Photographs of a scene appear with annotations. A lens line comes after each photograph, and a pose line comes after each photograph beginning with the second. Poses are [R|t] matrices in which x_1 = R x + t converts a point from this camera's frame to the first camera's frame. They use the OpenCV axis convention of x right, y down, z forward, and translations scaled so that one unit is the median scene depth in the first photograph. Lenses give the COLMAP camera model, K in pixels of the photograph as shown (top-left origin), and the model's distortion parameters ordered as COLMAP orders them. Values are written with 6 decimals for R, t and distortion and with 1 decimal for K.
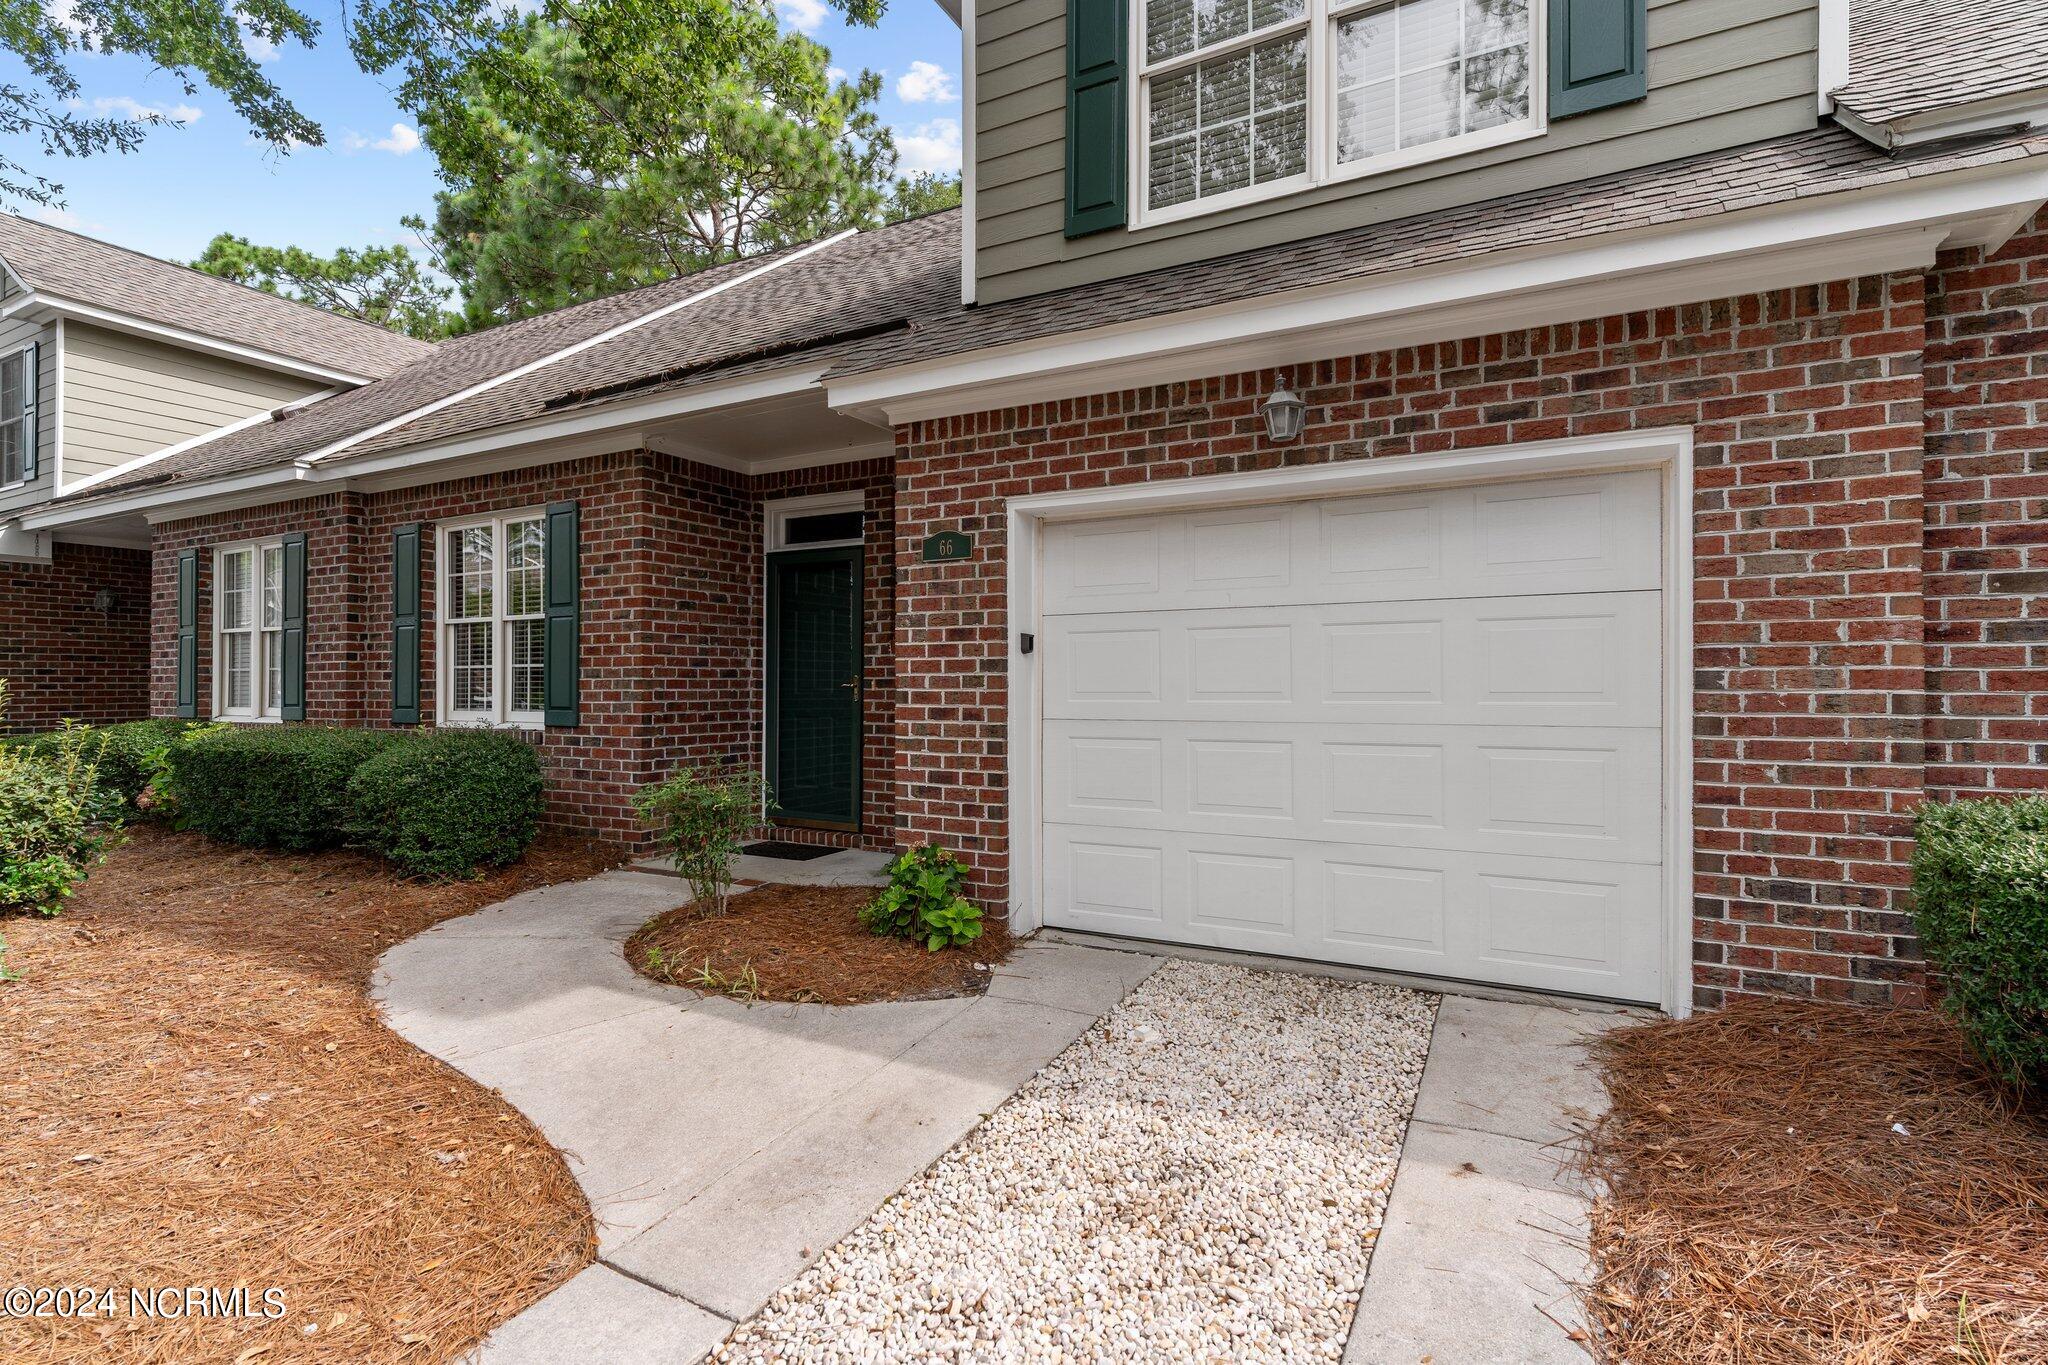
lens RADIAL K [[986.8, 0, 1017.5], [0, 986.8, 663.0], [0, 0, 1]] dist [0.003587, -0.001847]
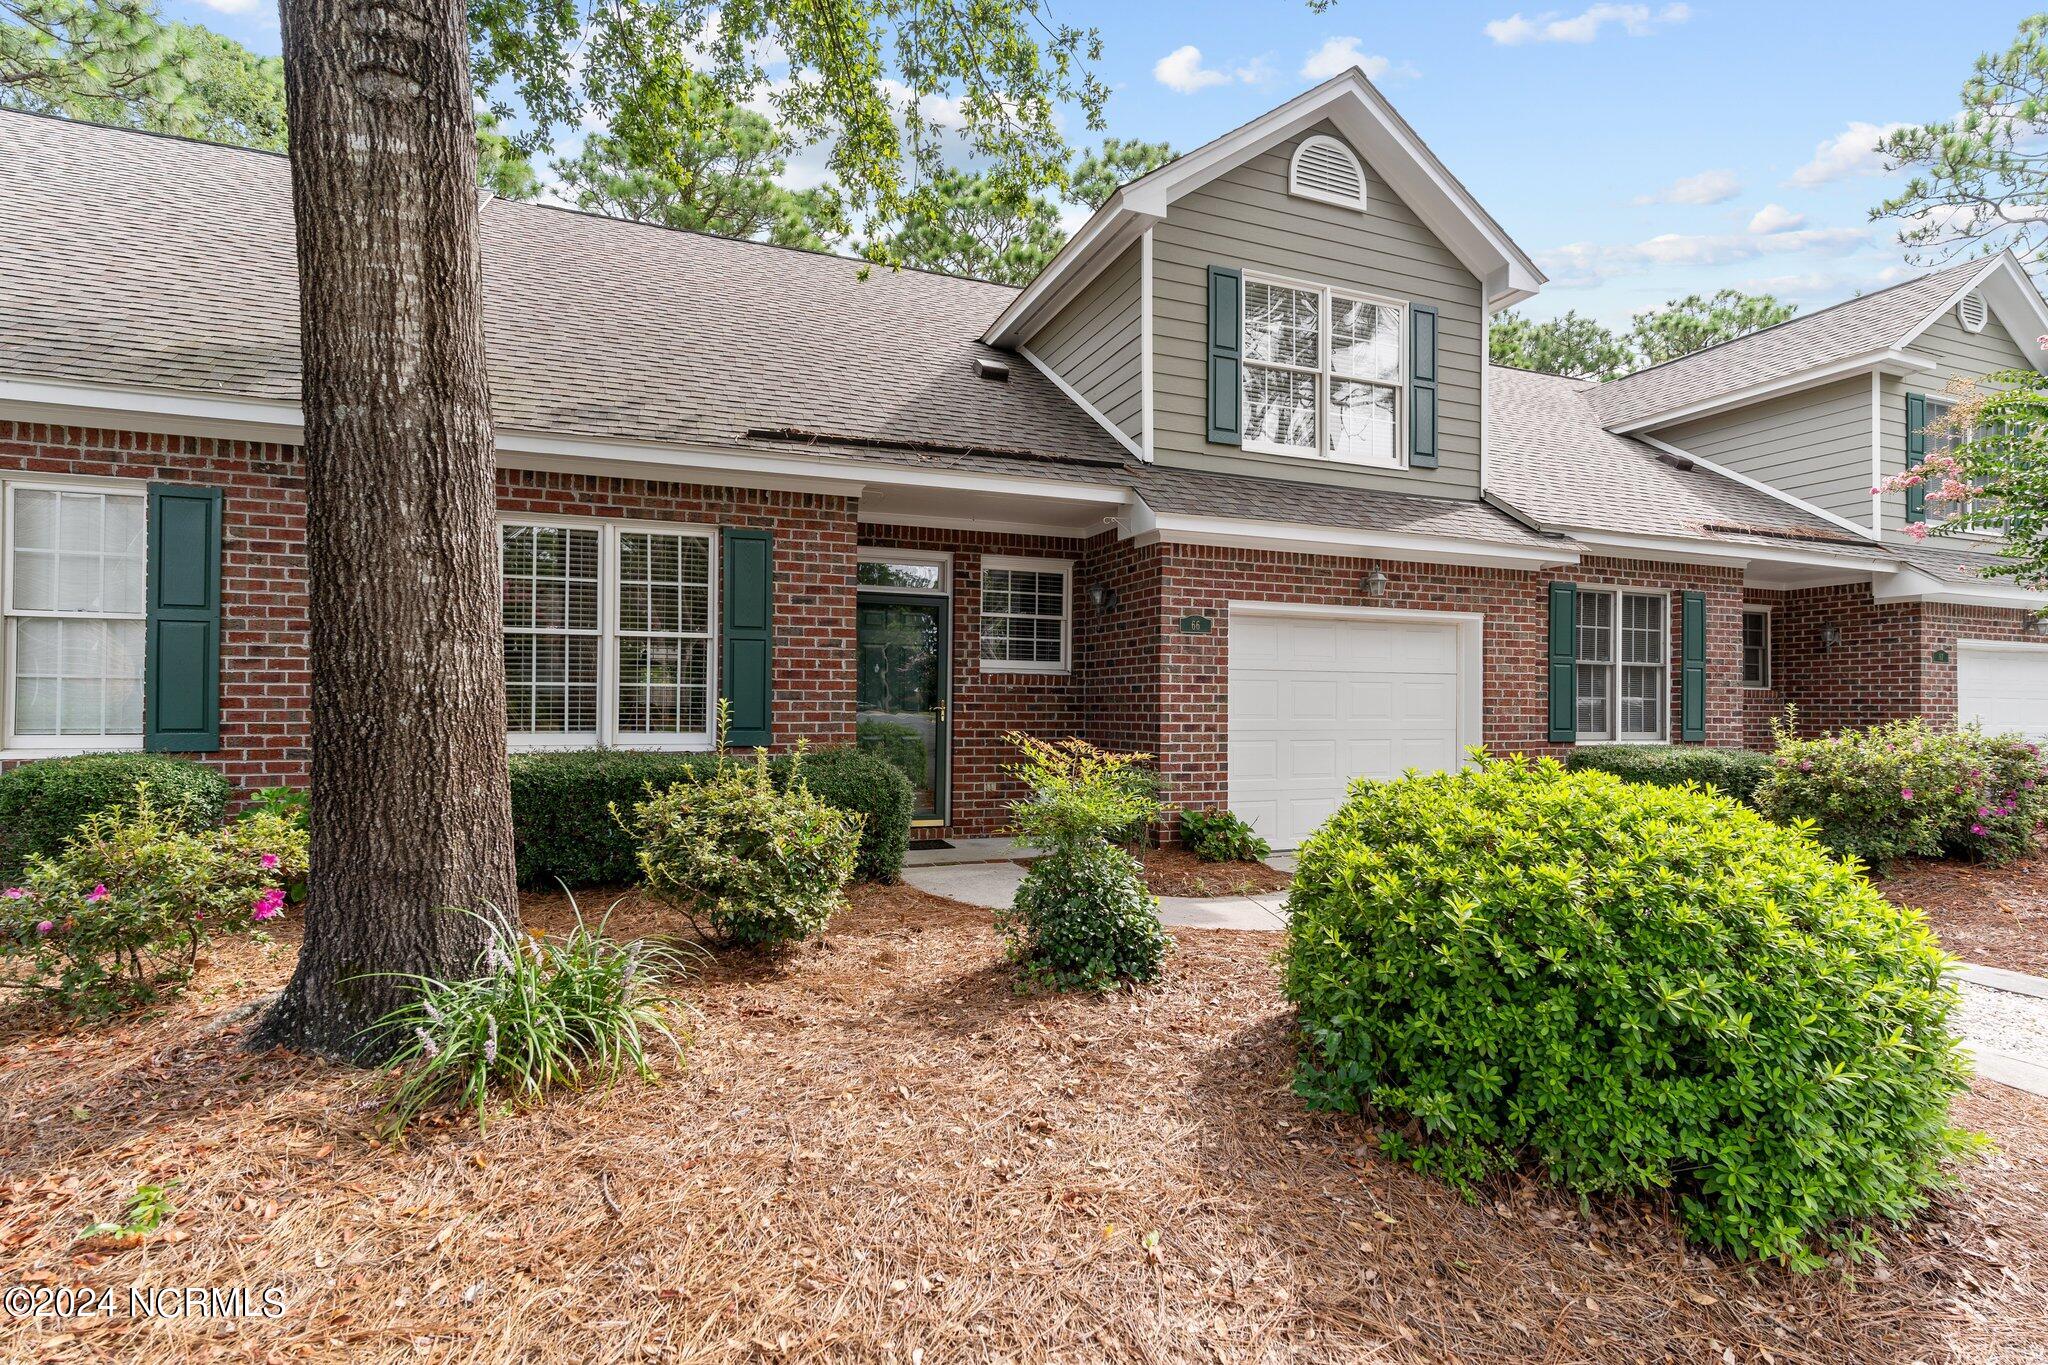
lens RADIAL K [[986.8, 0, 1011.7], [0, 986.8, 688.4], [0, 0, 1]] dist [0.003587, -0.001847]
pose [[0.649078, 0.022065, 0.760401, -1.476353], [-0.024882, 0.999660, -0.007769, 0.006656], [-0.760314, -0.013877, 0.649407, 0.173899]]
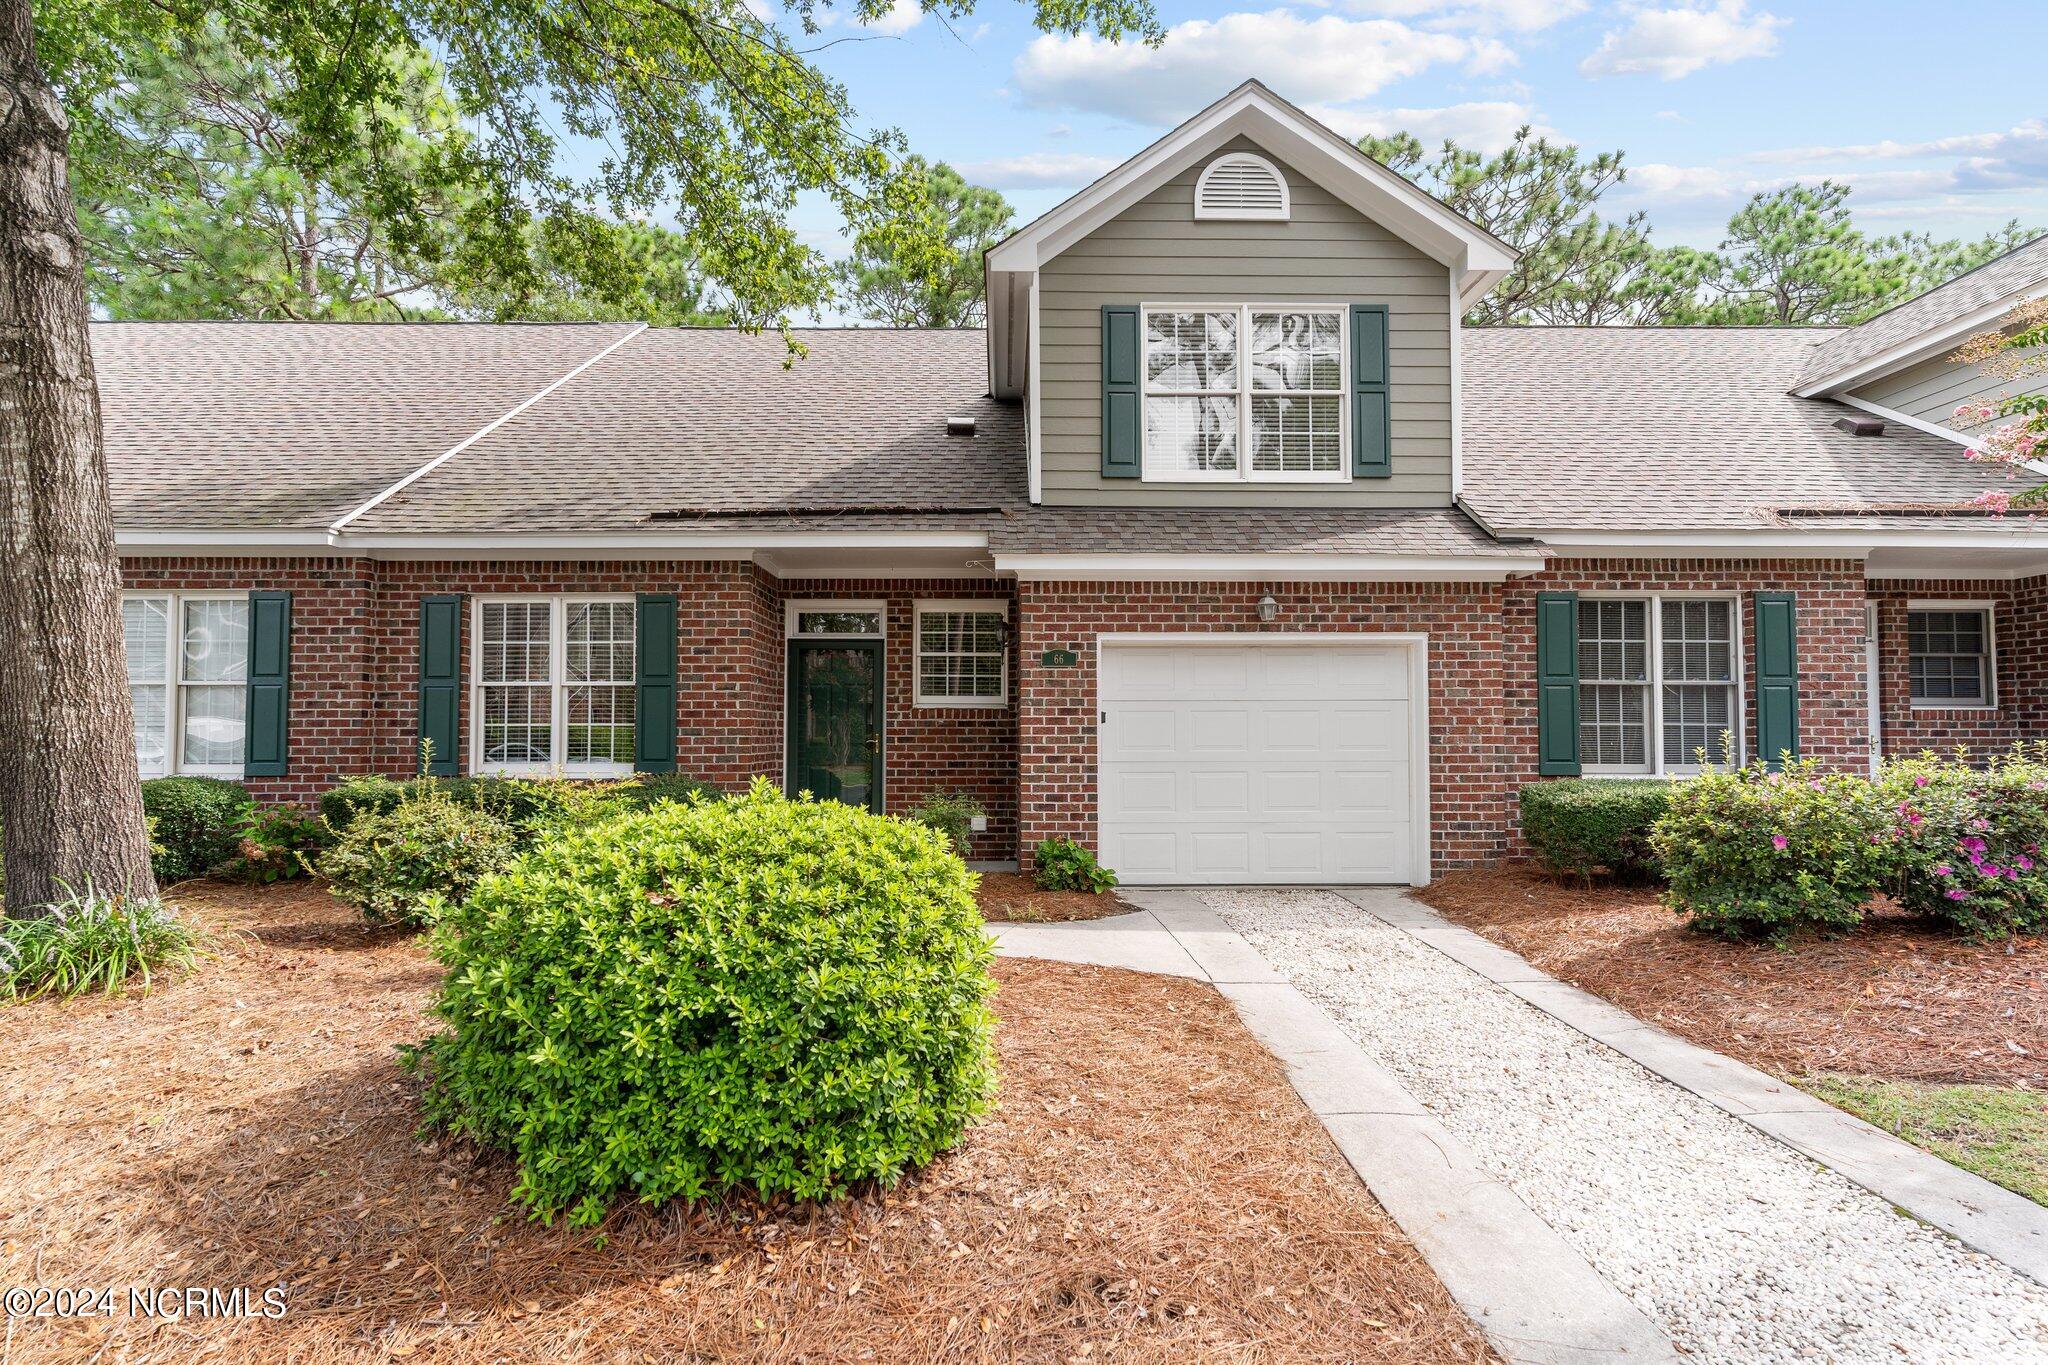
lens RADIAL K [[986.8, 0, 1014.1], [0, 986.8, 685.5], [0, 0, 1]] dist [0.003587, -0.001847]
pose [[0.874674, 0.026263, 0.484000, -0.928846], [-0.011872, 0.999392, -0.032774, -0.017043], [-0.484566, 0.022921, 0.874454, -0.411152]]
